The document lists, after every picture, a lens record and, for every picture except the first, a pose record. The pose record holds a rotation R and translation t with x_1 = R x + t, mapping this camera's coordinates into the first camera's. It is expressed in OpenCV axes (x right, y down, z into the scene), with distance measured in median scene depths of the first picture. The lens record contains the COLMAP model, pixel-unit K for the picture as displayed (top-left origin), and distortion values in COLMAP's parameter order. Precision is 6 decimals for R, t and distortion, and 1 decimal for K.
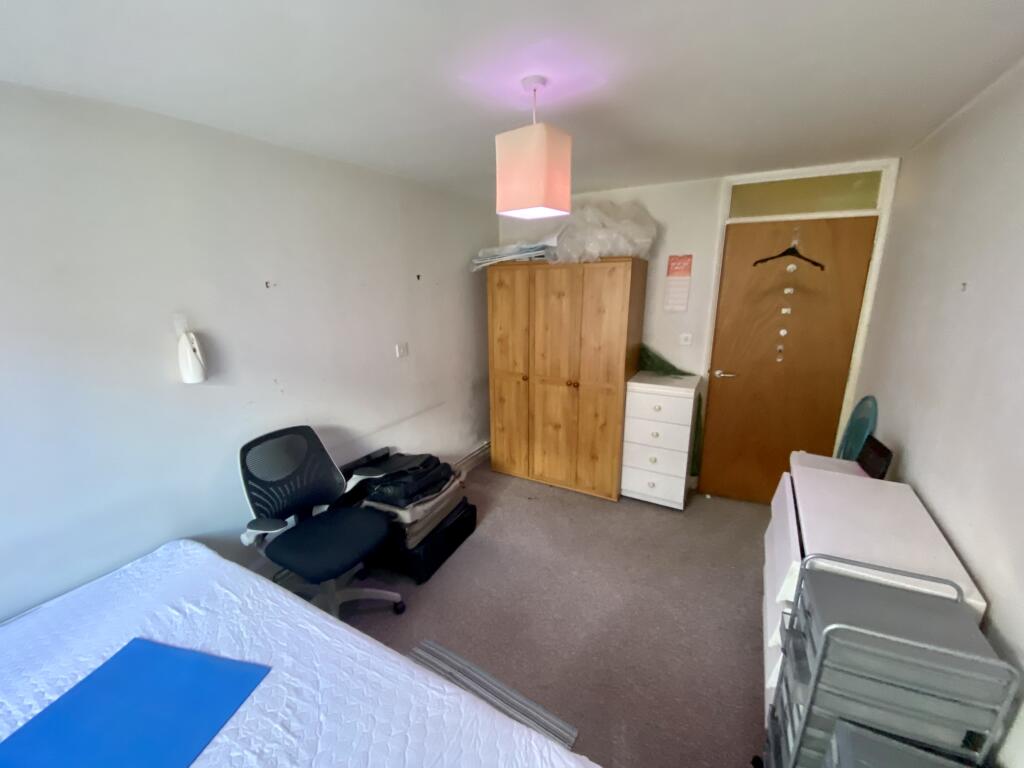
lens RADIAL K [[414.4, 0, 512.0], [0, 414.4, 384.0], [0, 0, 1]] dist [0.000879, 0.000017]
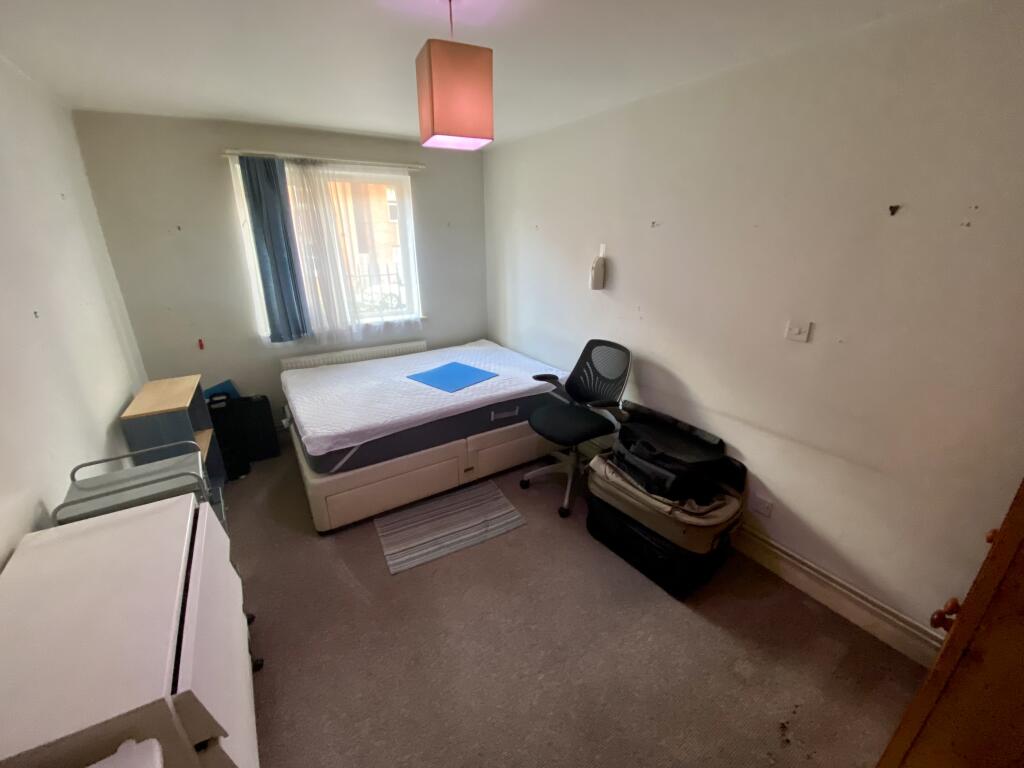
lens RADIAL K [[414.4, 0, 512.0], [0, 414.4, 384.0], [0, 0, 1]] dist [0.000879, 0.000017]
pose [[-0.466221, 0.317435, -0.825756, 0.546483], [-0.209364, 0.867302, 0.451613, -0.230852], [0.859537, 0.383435, -0.337895, 0.962007]]
